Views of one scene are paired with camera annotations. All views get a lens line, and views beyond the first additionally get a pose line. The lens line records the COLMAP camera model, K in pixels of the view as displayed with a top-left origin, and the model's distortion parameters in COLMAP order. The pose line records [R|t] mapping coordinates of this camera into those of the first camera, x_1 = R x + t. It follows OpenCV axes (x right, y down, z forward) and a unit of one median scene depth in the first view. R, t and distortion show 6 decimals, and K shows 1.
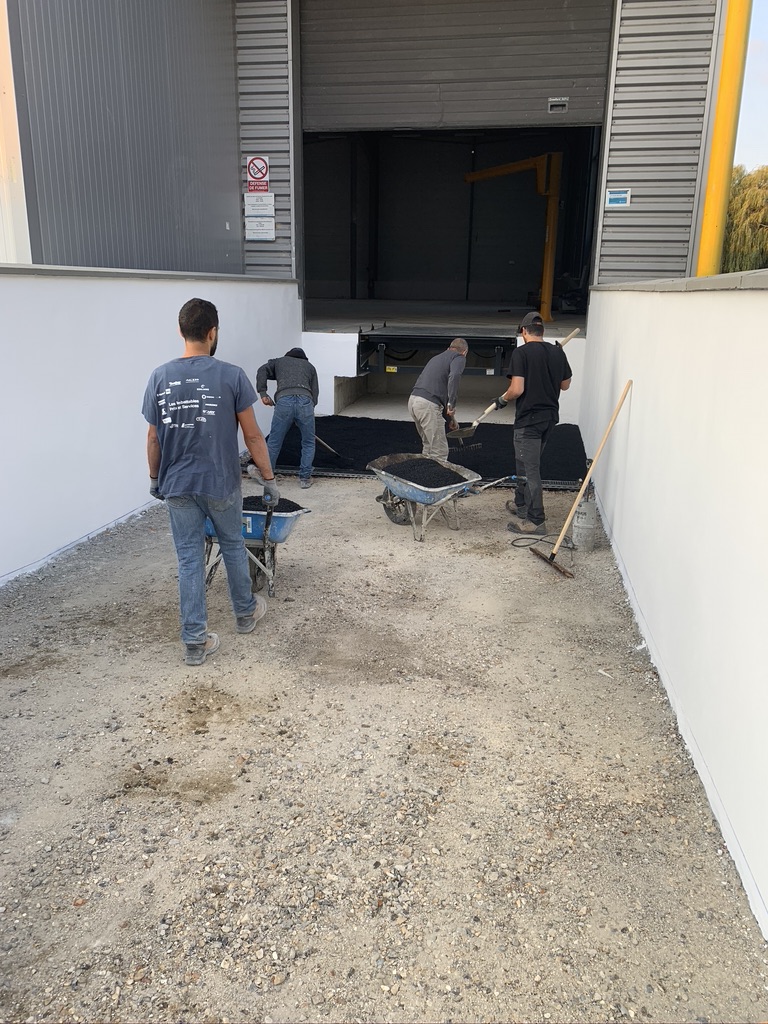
lens RADIAL K [[781.3, 0, 386.5], [0, 781.3, 494.9], [0, 0, 1]] dist [0.039852, -0.046824]
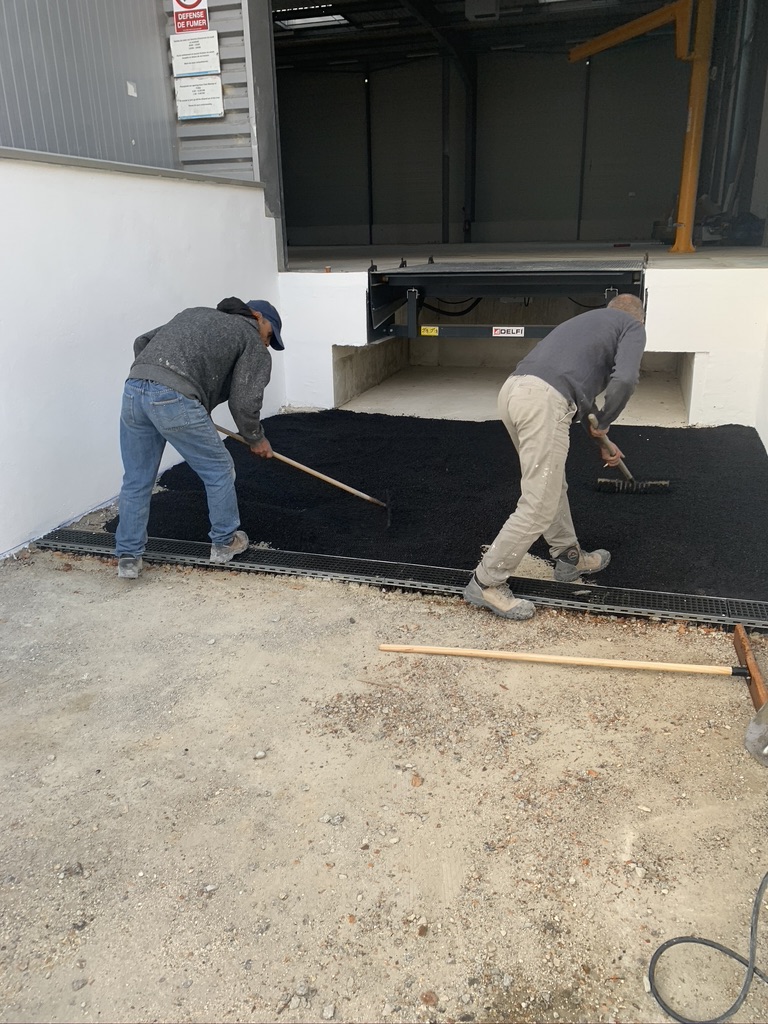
lens RADIAL K [[781.3, 0, 386.8], [0, 781.3, 490.1], [0, 0, 1]] dist [0.039852, -0.046824]
pose [[0.990441, 0.007218, -0.137747, 0.063493], [-0.000146, 0.998684, 0.051280, -0.073590], [0.137936, -0.050770, 0.989139, 0.417090]]
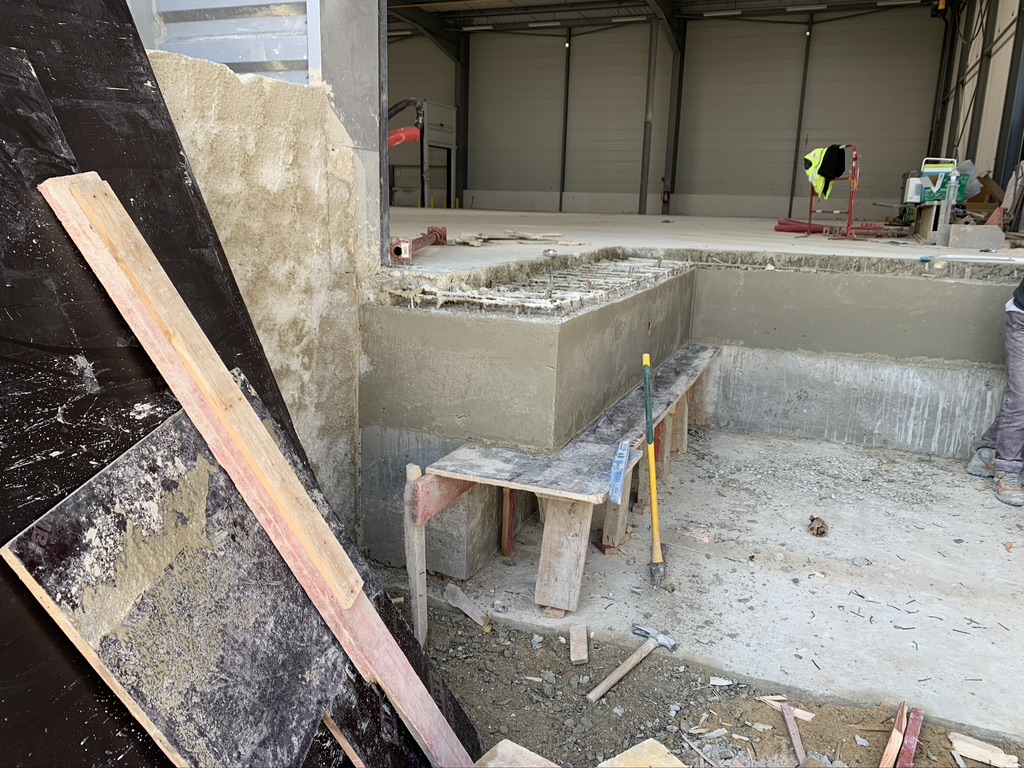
lens RADIAL K [[781.3, 0, 511.5], [0, 781.3, 359.7], [0, 0, 1]] dist [0.039852, -0.046824]
pose [[0.976862, 0.053432, -0.207091, 0.003748], [-0.068153, 0.995581, -0.064611, -0.163844], [0.202723, 0.077230, 0.976186, 0.807096]]
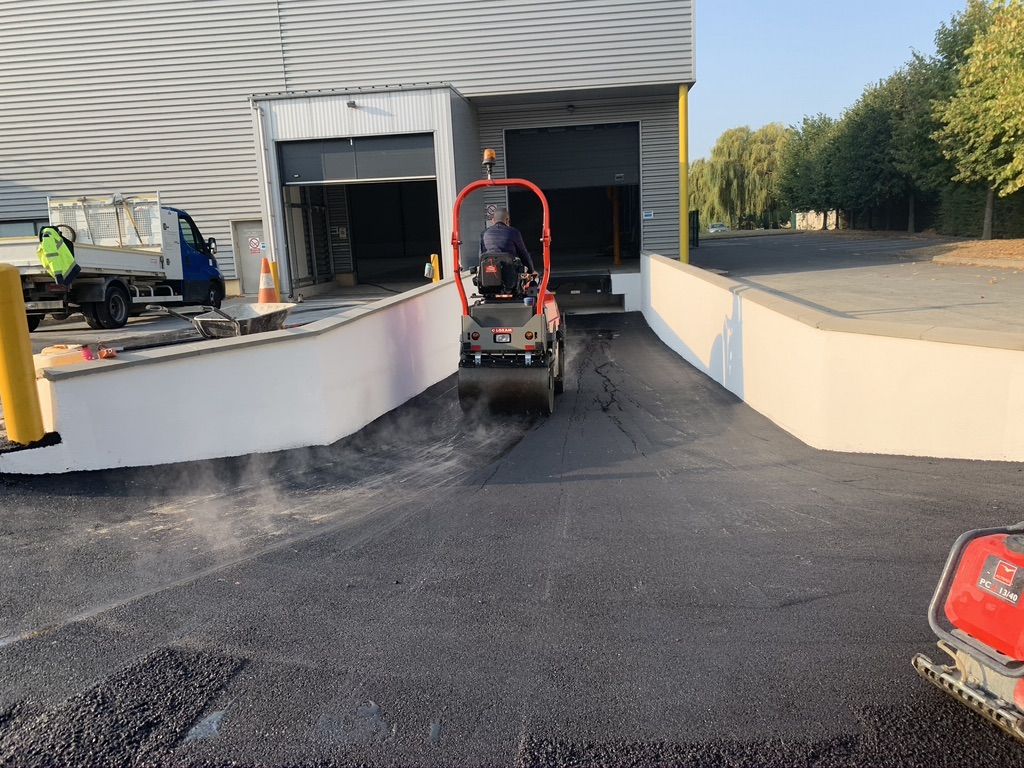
lens RADIAL K [[781.3, 0, 516.3], [0, 781.3, 377.3], [0, 0, 1]] dist [0.039852, -0.046824]
pose [[0.993278, -0.081115, 0.082577, -0.314087], [0.087061, 0.993659, -0.071150, 0.229844], [-0.076282, 0.077861, 0.994042, -1.197351]]
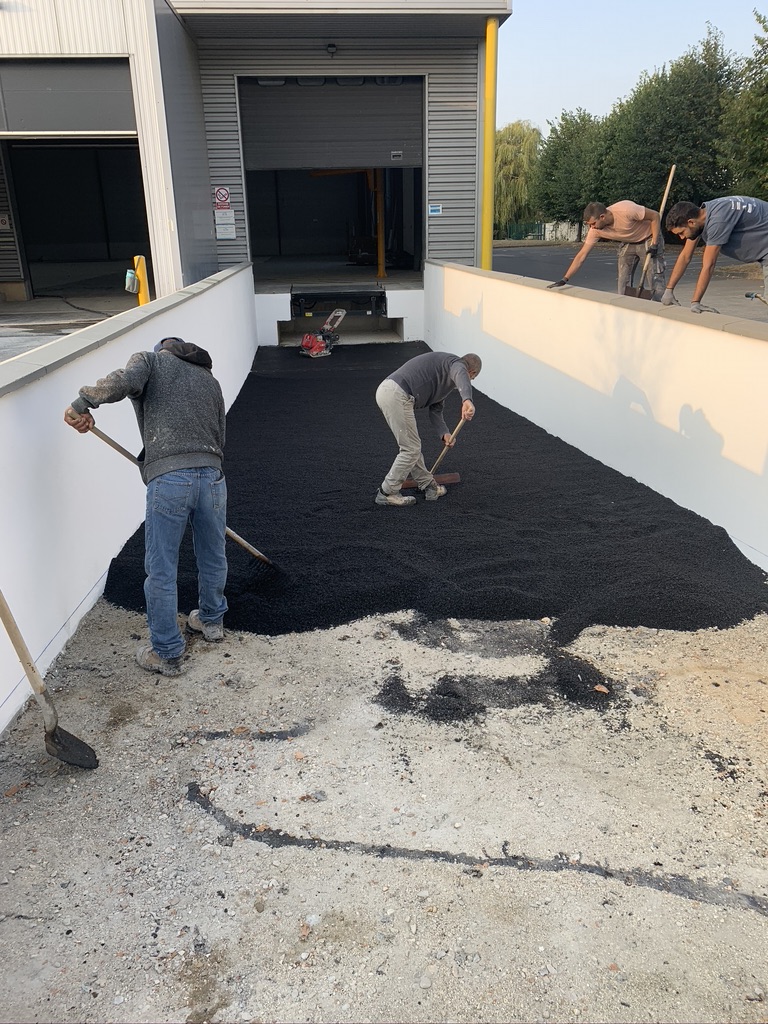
lens RADIAL K [[781.3, 0, 384.3], [0, 781.3, 501.9], [0, 0, 1]] dist [0.039852, -0.046824]
pose [[0.962791, -0.122378, 0.240950, -0.306330], [0.104944, 0.990928, 0.083953, 0.113352], [-0.249038, -0.055542, 0.966900, -0.686379]]
